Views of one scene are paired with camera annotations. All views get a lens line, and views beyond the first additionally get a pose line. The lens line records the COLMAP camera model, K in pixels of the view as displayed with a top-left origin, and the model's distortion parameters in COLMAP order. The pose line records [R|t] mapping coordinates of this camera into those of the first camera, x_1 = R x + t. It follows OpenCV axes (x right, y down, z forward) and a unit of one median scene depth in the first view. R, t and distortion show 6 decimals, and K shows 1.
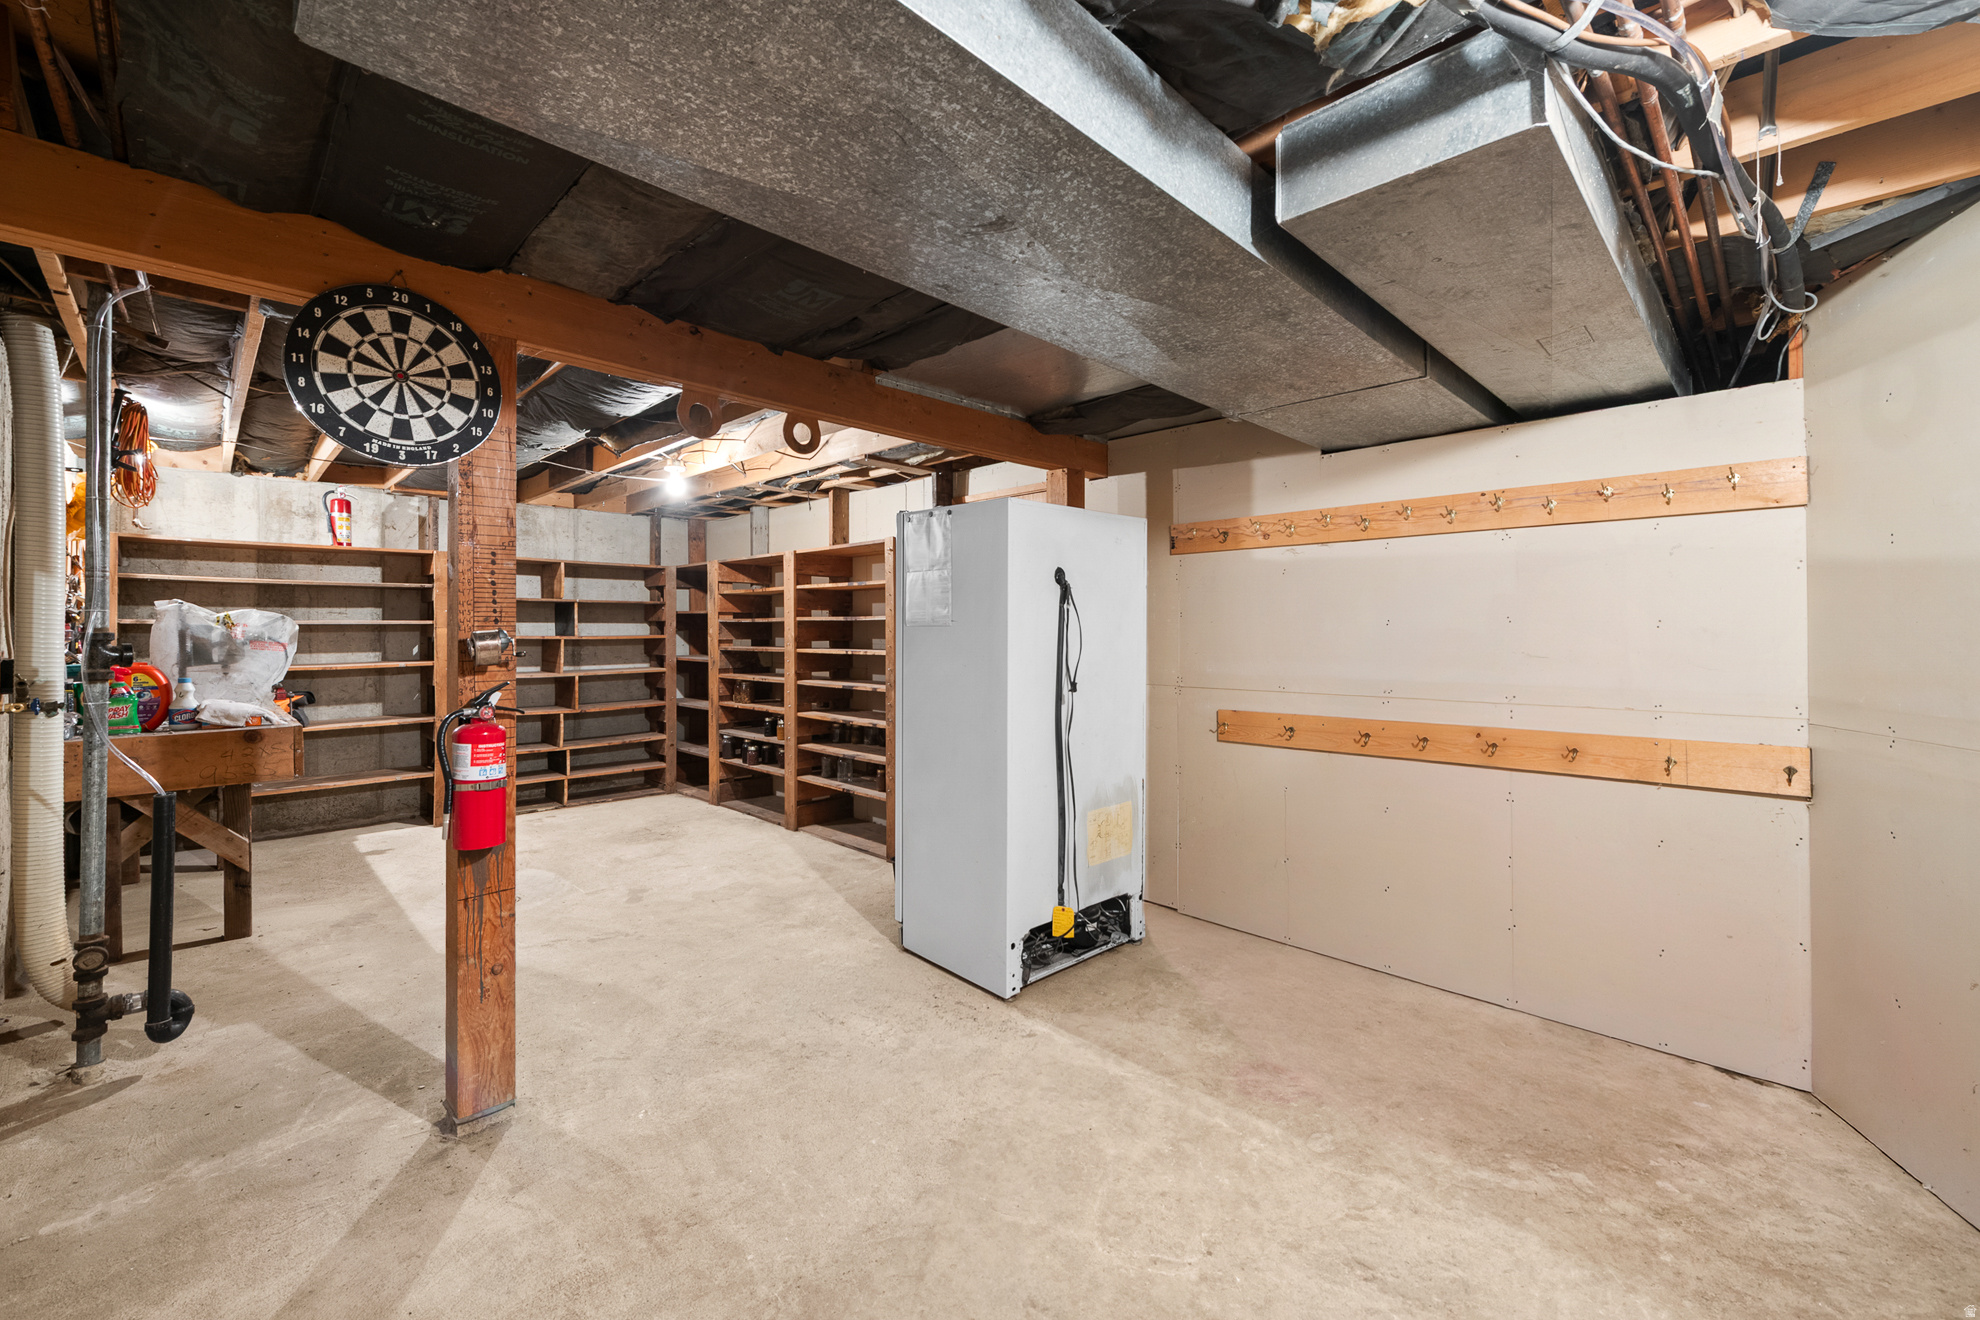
lens RADIAL K [[808.3, 0, 995.5], [0, 808.3, 633.3], [0, 0, 1]] dist [0.013025, -0.005562]
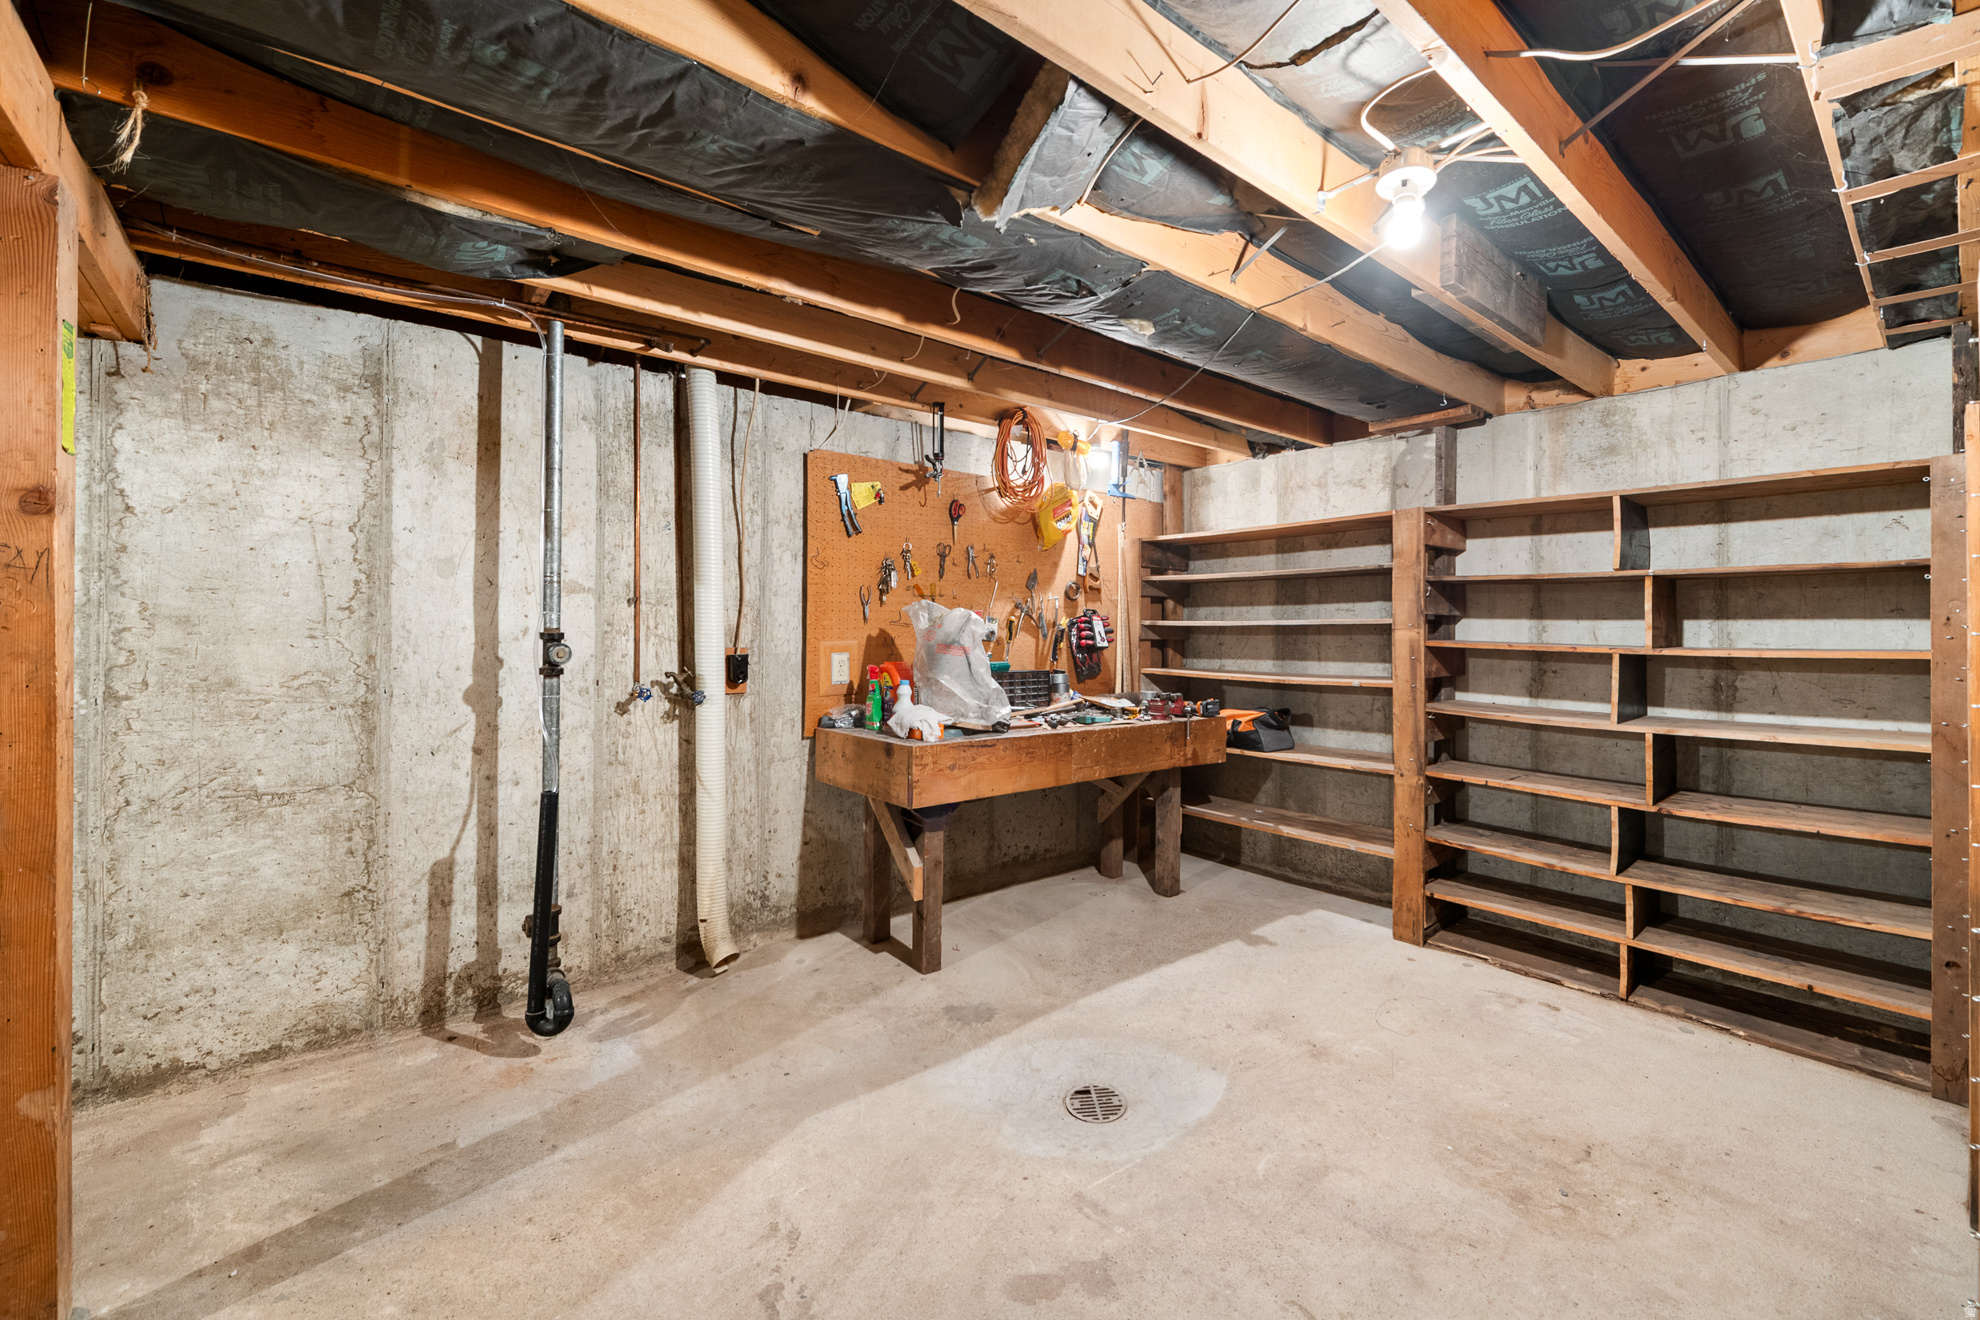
lens RADIAL K [[808.3, 0, 995.5], [0, 808.3, 633.3], [0, 0, 1]] dist [0.013025, -0.005562]
pose [[-0.076408, 0.008689, -0.997039, -0.023895], [-0.010692, 0.999897, 0.009533, -0.006764], [0.997019, 0.011389, -0.076307, 0.724521]]
